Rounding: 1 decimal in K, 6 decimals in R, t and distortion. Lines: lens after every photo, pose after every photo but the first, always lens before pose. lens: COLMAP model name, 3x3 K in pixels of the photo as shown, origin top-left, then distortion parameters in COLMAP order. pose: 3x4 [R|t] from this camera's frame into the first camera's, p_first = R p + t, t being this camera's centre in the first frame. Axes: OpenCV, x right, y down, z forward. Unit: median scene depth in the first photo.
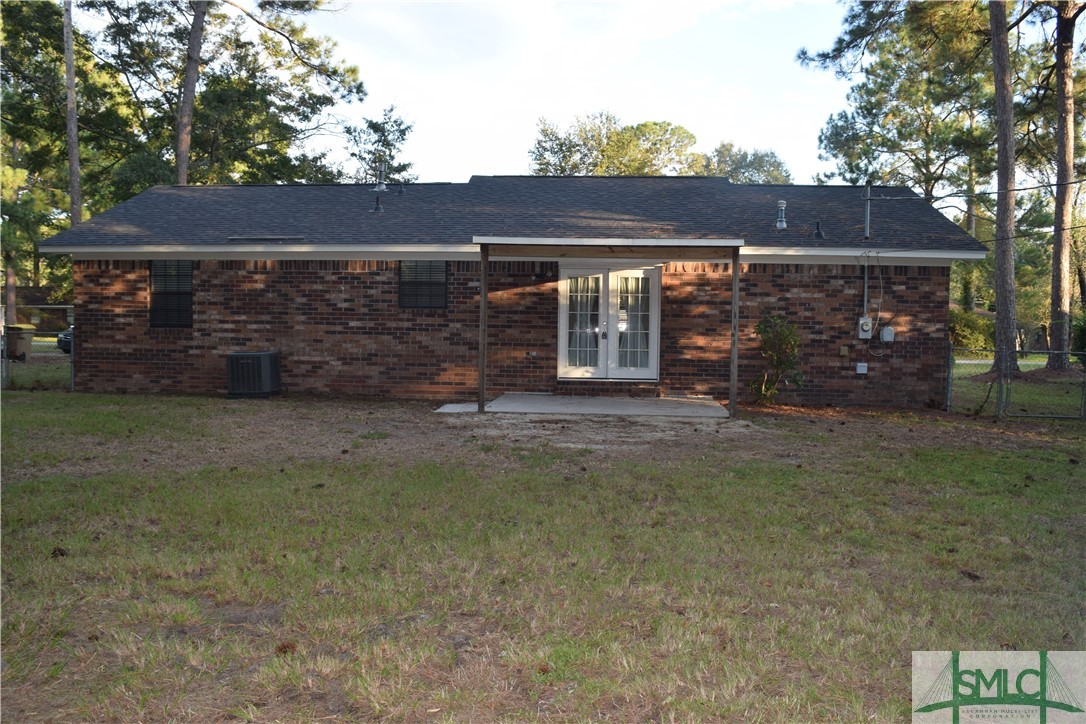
lens RADIAL K [[857.8, 0, 543.0], [0, 857.8, 362.0], [0, 0, 1]] dist [-0.068318, 0.001275]
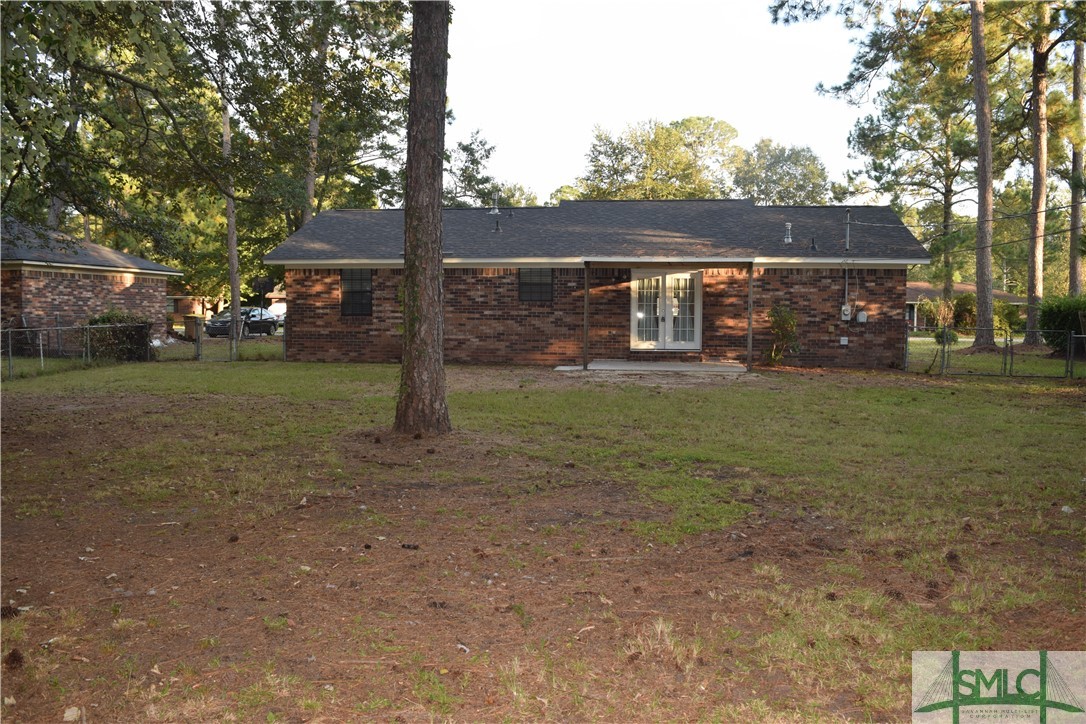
lens RADIAL K [[857.8, 0, 543.0], [0, 857.8, 362.0], [0, 0, 1]] dist [-0.068318, 0.001275]
pose [[0.998651, -0.005747, -0.051604, -0.054389], [0.006707, 0.999807, 0.018455, 0.012494], [0.051488, -0.018776, 0.998497, -0.434122]]
